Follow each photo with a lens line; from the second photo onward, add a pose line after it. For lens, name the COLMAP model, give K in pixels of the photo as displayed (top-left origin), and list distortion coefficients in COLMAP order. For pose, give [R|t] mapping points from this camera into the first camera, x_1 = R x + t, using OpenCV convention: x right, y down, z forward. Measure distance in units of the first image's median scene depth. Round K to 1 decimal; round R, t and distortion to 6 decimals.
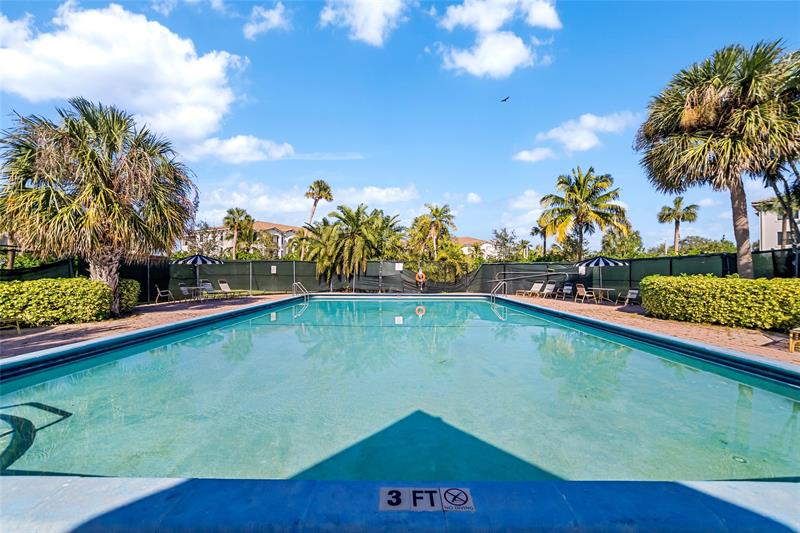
lens RADIAL K [[327.5, 0, 399.2], [0, 327.5, 268.3], [0, 0, 1]] dist [0.003124, 0.000168]
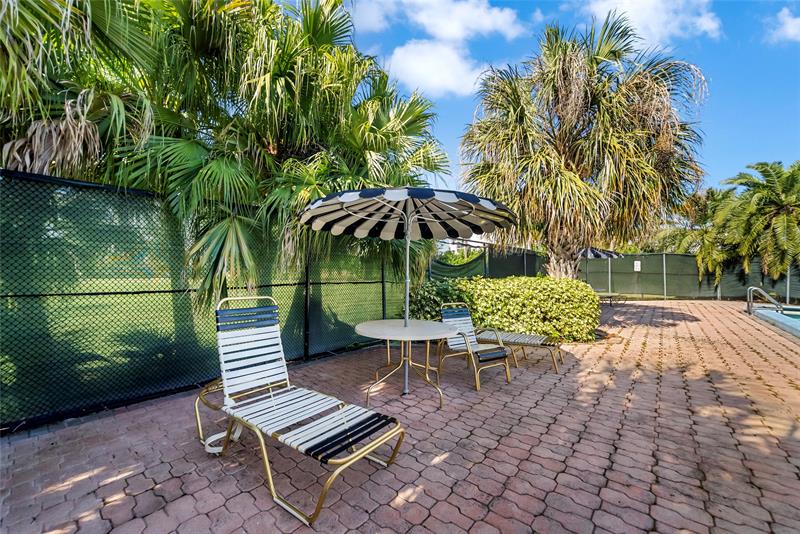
lens RADIAL K [[327.5, 0, 400.9], [0, 327.5, 266.5], [0, 0, 1]] dist [0.003124, 0.000168]
pose [[0.794530, -0.001301, -0.607223, -0.358359], [0.002466, 0.999996, 0.001084, 0.002582], [0.607219, -0.002359, 0.794531, 0.101744]]
